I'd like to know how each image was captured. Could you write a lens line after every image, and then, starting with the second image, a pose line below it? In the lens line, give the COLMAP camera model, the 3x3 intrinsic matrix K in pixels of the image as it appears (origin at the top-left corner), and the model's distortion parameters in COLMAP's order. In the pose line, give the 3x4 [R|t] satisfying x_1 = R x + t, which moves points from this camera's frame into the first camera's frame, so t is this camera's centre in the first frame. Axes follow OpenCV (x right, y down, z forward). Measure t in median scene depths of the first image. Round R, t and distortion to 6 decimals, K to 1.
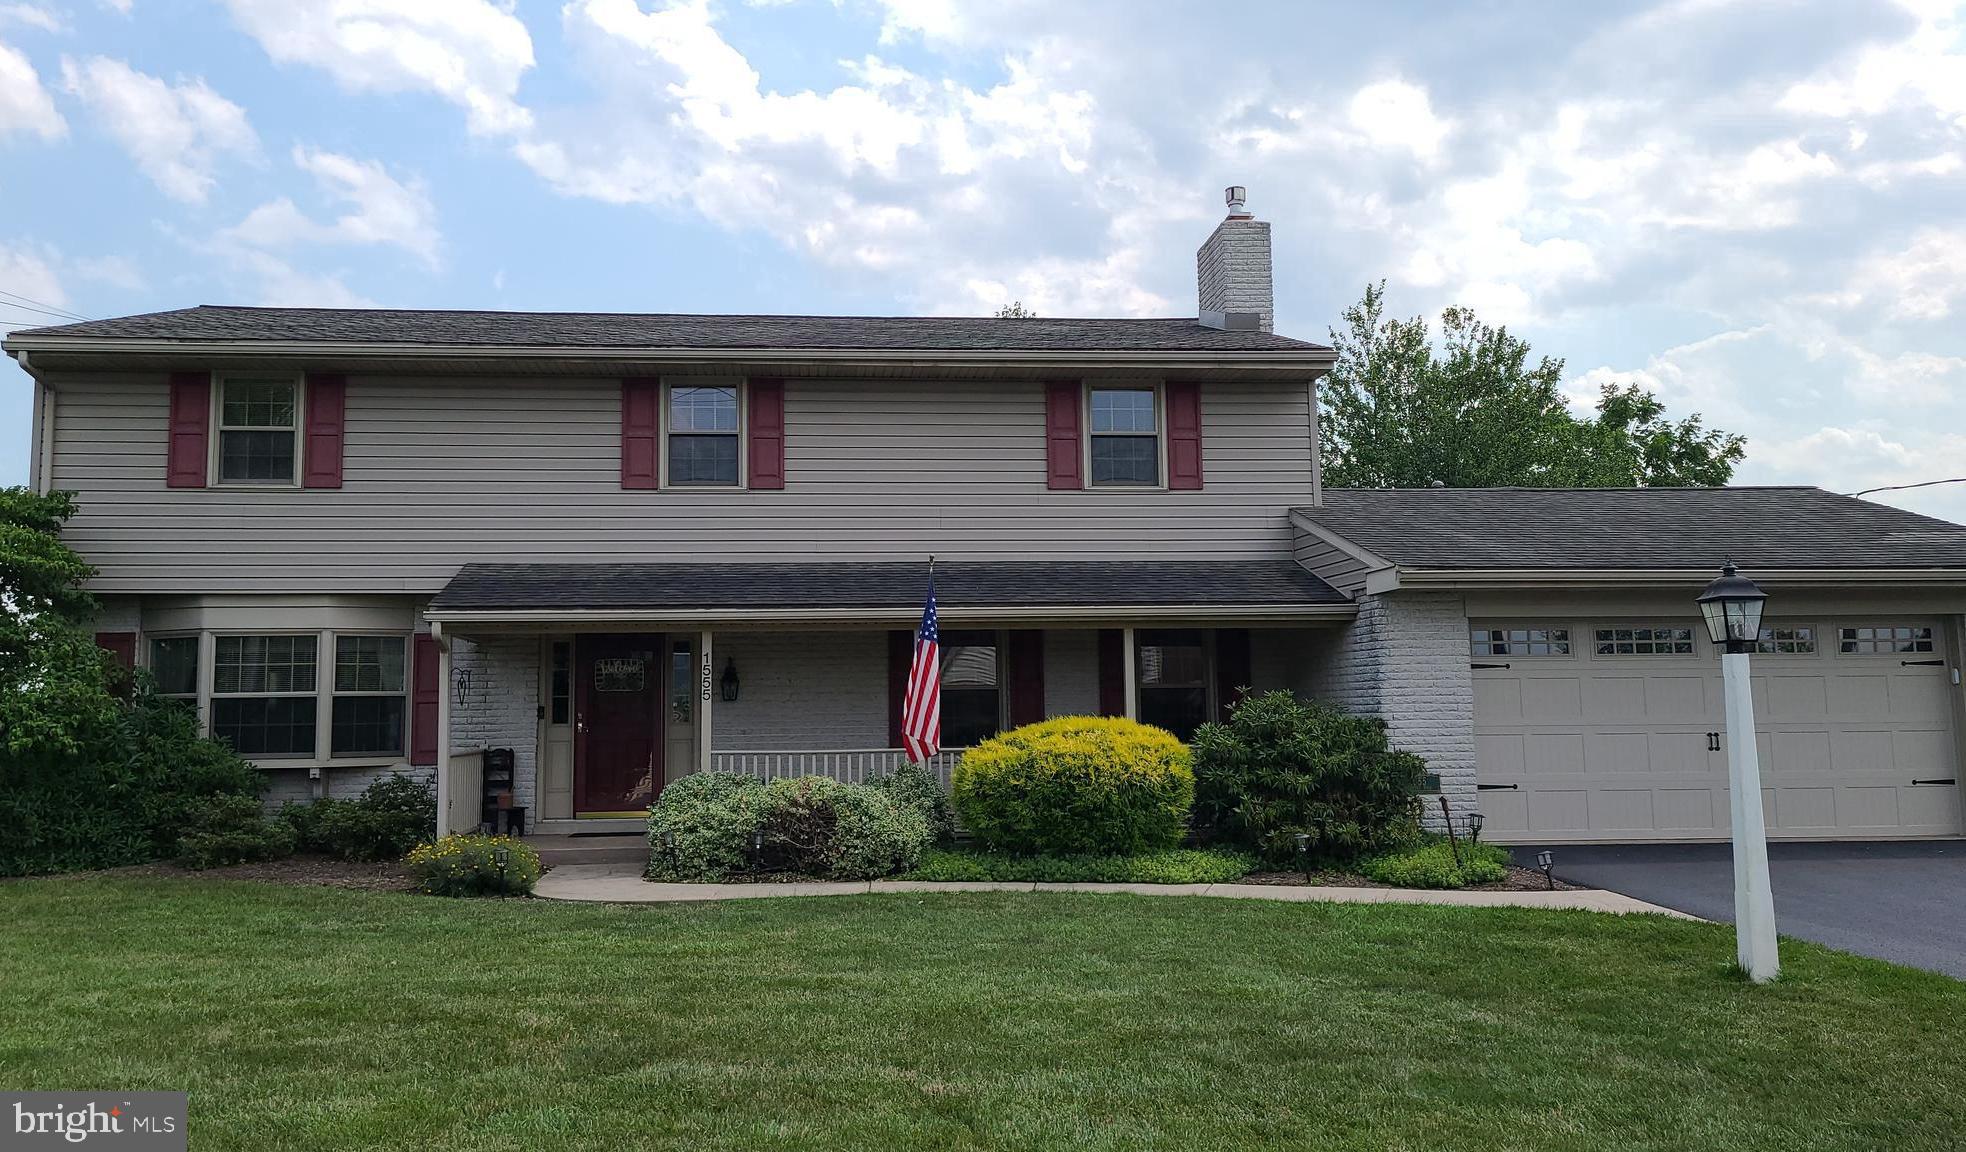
lens RADIAL K [[1536.8, 0, 905.7], [0, 1536.8, 578.6], [0, 0, 1]] dist [0.050487, -0.004128]
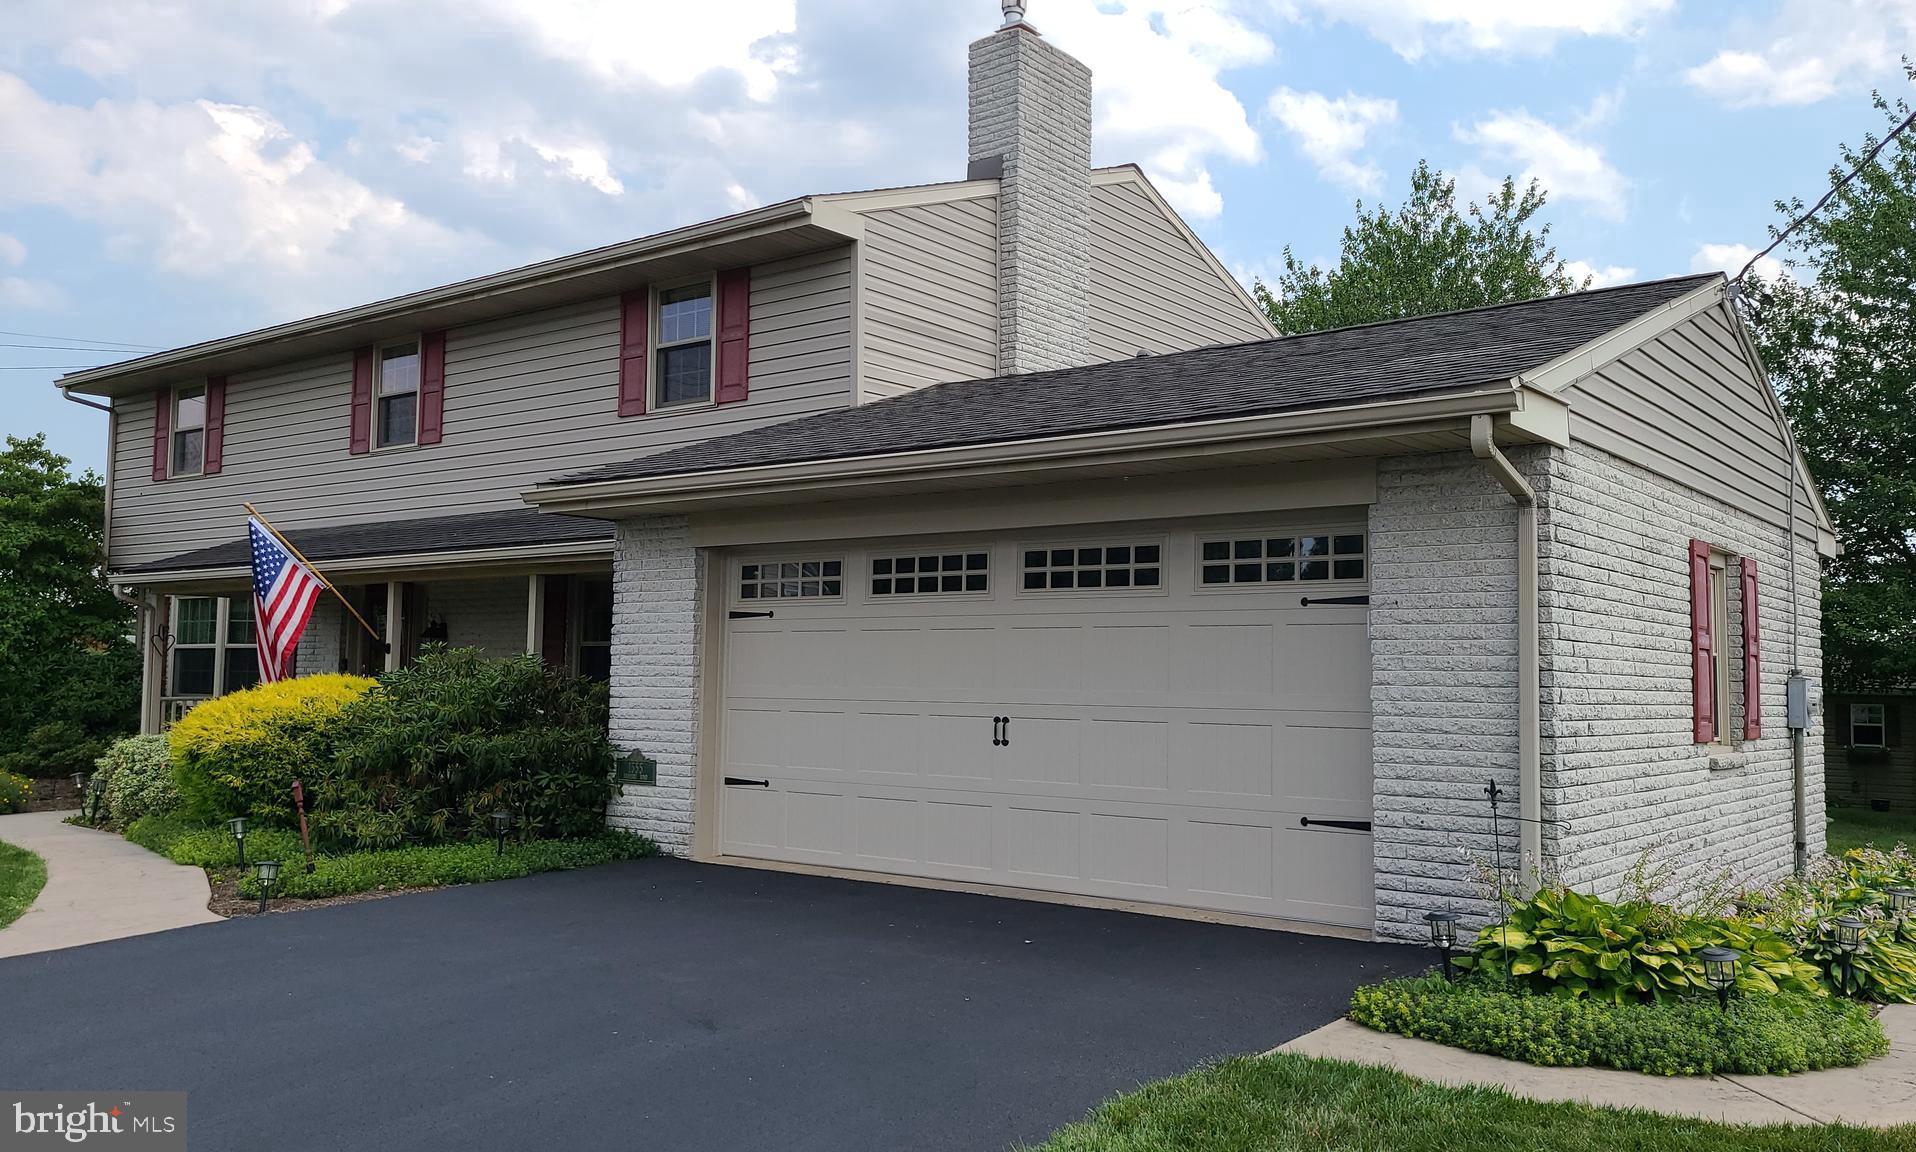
lens RADIAL K [[1512.9, 0, 990.3], [0, 1512.9, 605.7], [0, 0, 1]] dist [0.062616, 0.001863]
pose [[0.746248, -0.012051, -0.665559, 0.845943], [0.040042, 0.998838, 0.026811, 0.034910], [0.664463, -0.046658, 0.745863, 0.503300]]
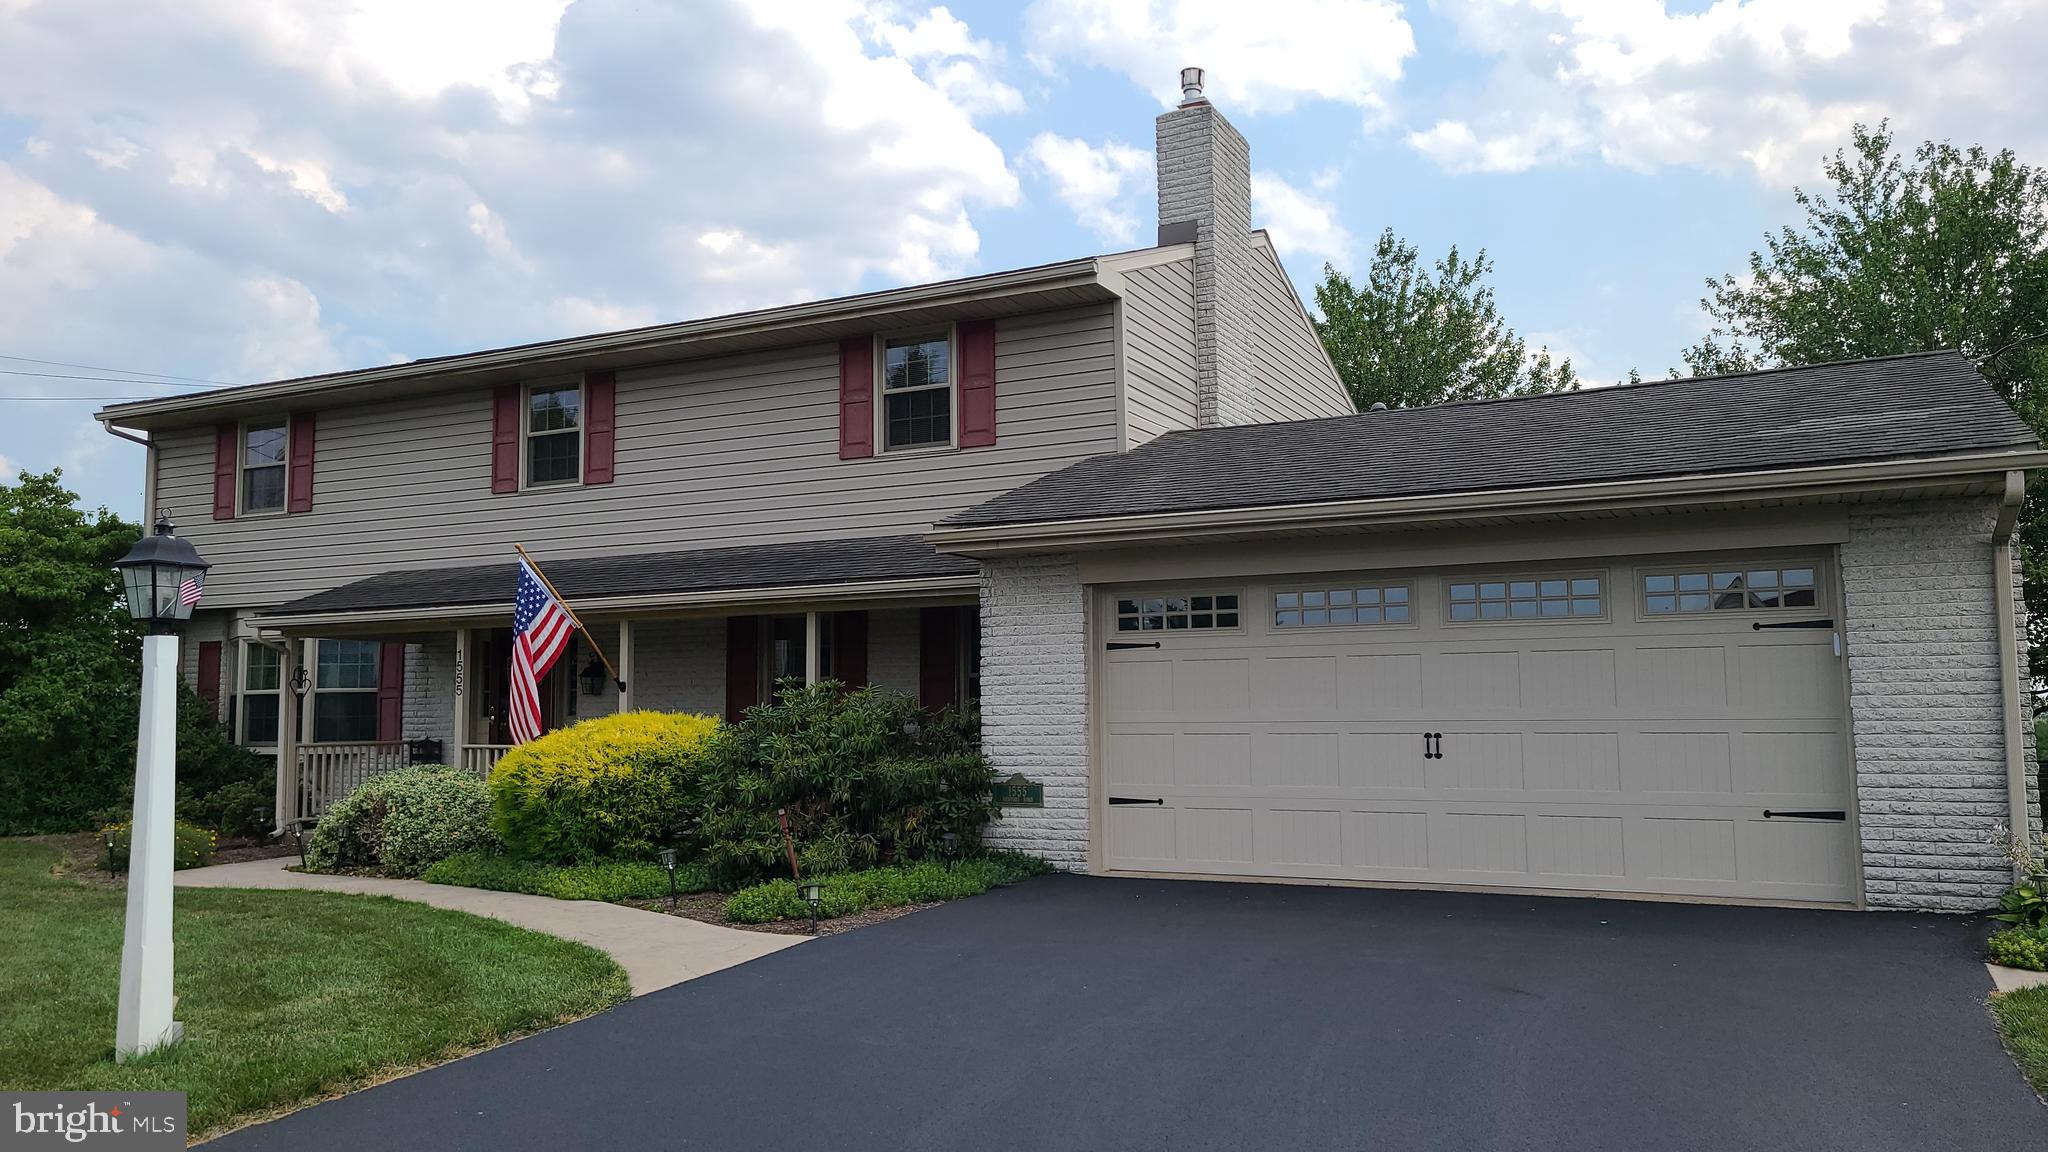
lens RADIAL K [[1515.0, 0, 1019.3], [0, 1515.0, 610.8], [0, 0, 1]] dist [0.057302, -0.002206]
pose [[0.854303, -0.033110, -0.518719, 0.659283], [0.047439, 0.998771, 0.014377, 0.023401], [0.517605, -0.036890, 0.854824, 0.295002]]
